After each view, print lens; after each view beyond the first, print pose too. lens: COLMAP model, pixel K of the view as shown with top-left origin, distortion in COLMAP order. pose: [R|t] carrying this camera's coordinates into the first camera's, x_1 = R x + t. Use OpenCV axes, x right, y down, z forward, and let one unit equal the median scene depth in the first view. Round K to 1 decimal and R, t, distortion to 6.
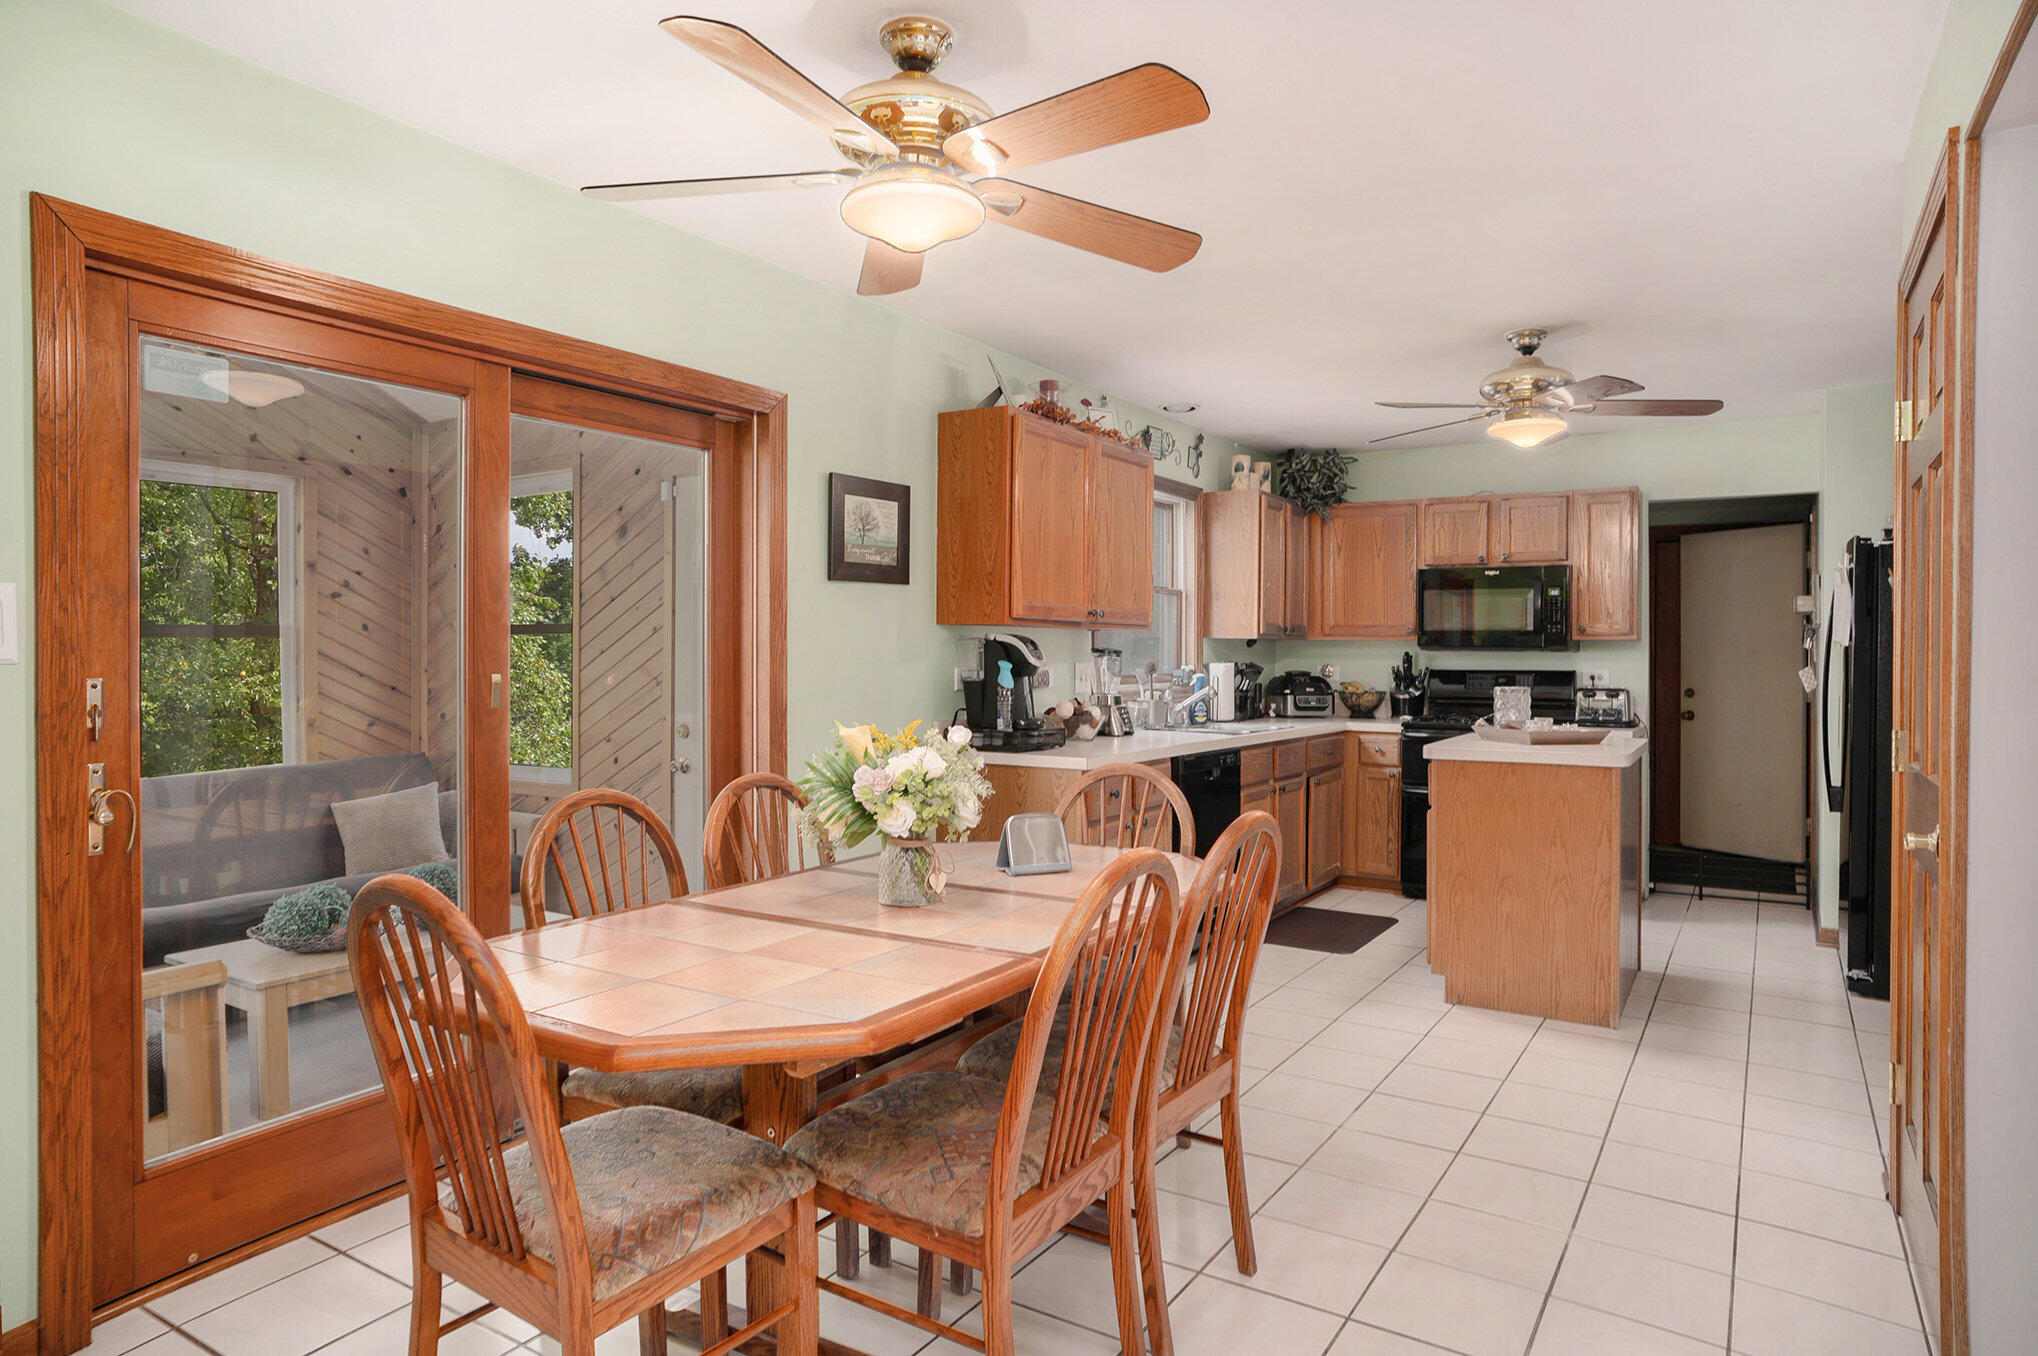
lens RADIAL K [[1201.2, 0, 1021.5], [0, 1201.2, 668.3], [0, 0, 1]] dist [-0.000817, 0.002753]
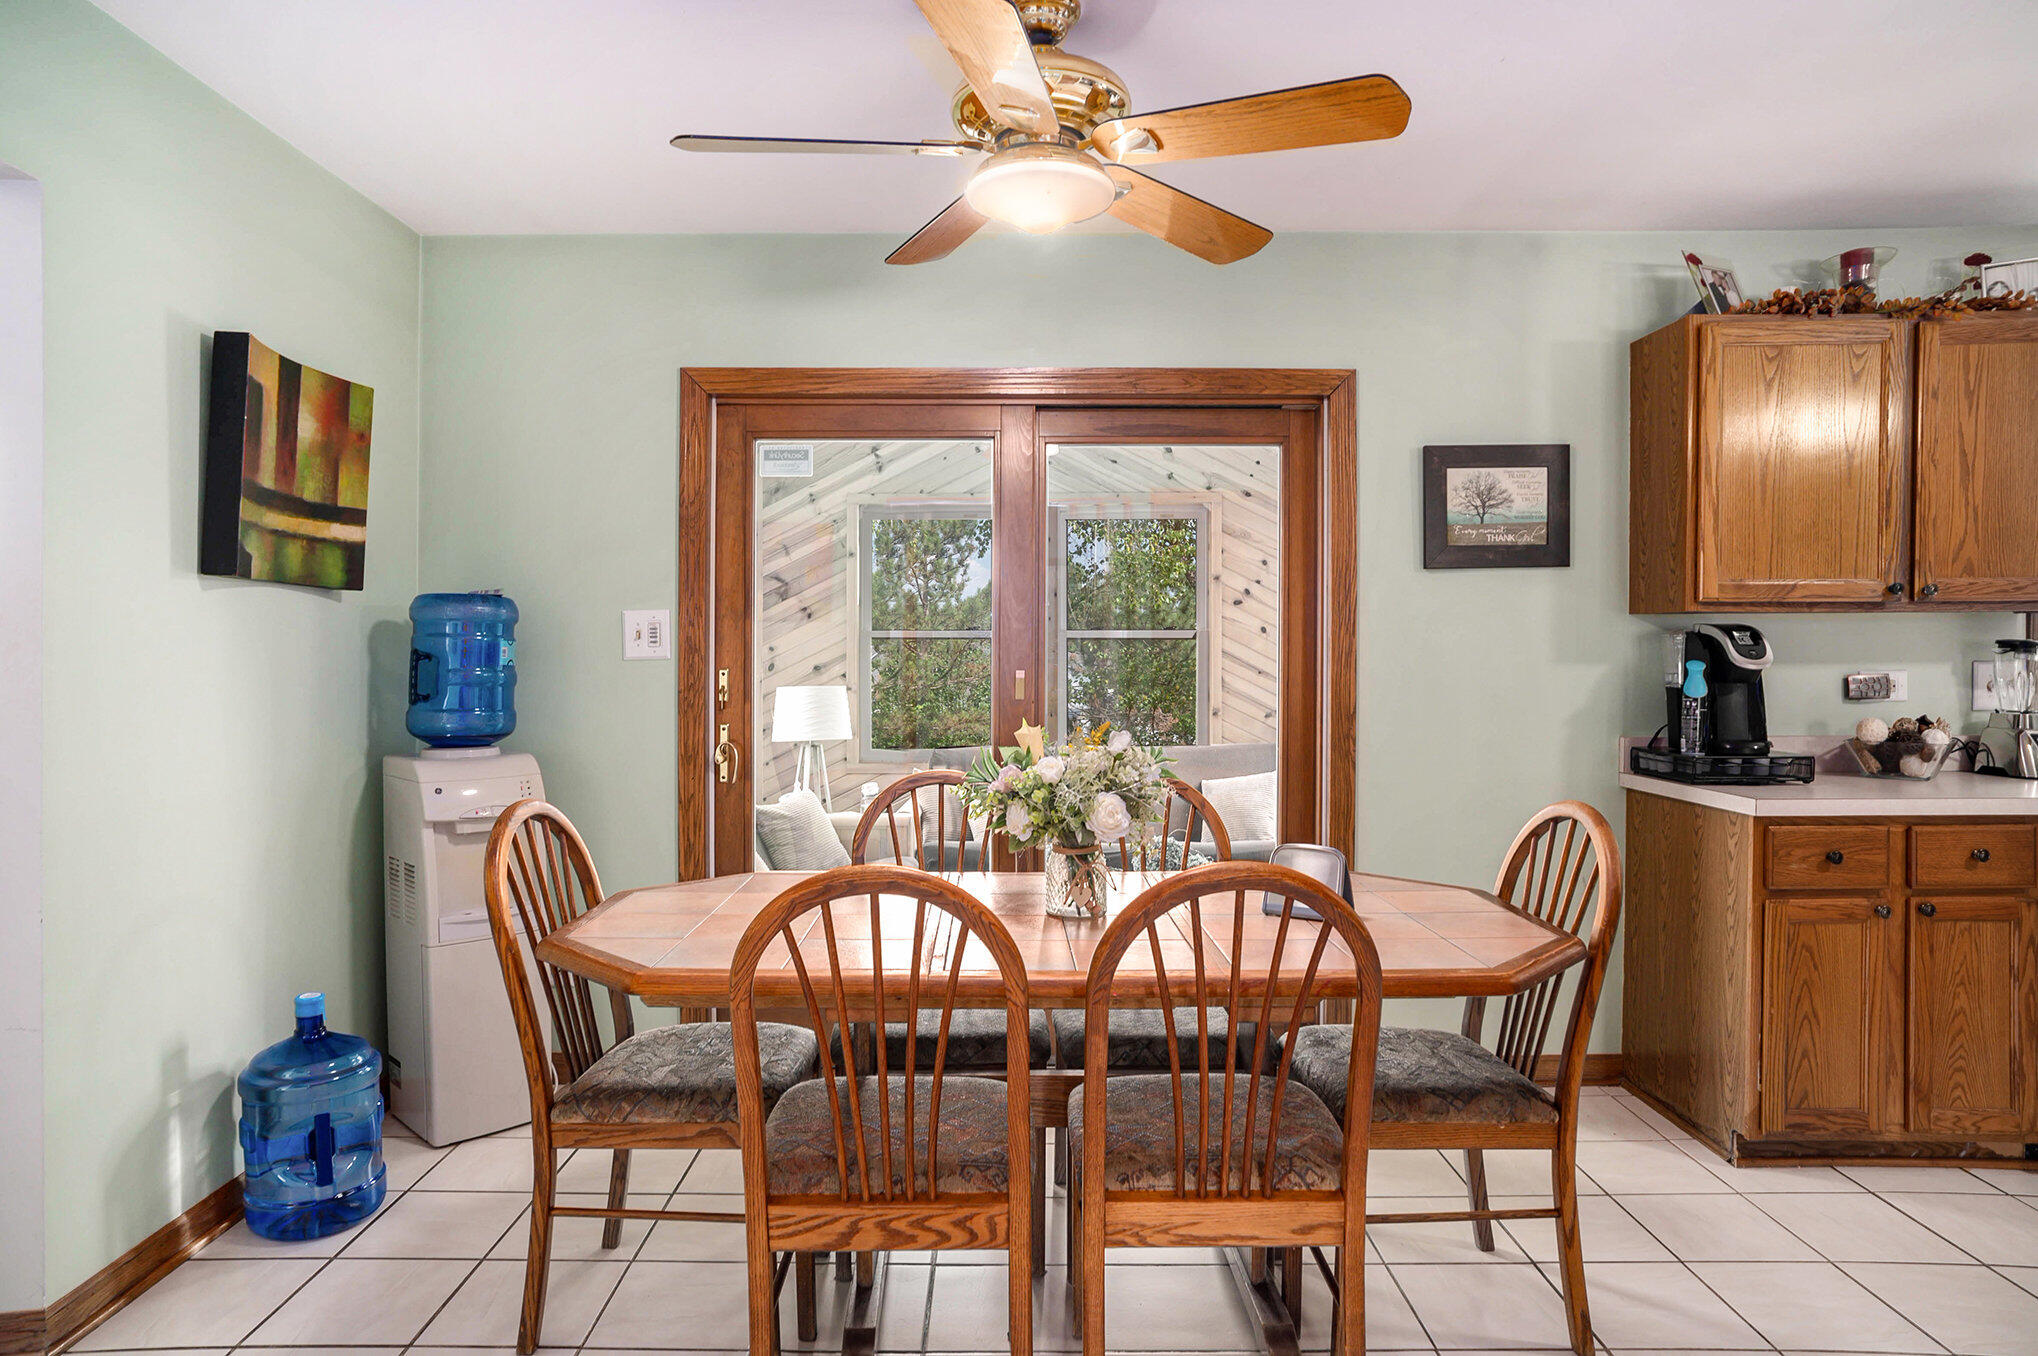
lens RADIAL K [[1201.2, 0, 1026.1], [0, 1201.2, 684.2], [0, 0, 1]] dist [-0.000817, 0.002753]
pose [[0.563940, 0.018173, -0.825616, 0.371030], [-0.003787, 0.999804, 0.019421, -0.004613], [0.825807, -0.007826, 0.563898, 0.242002]]
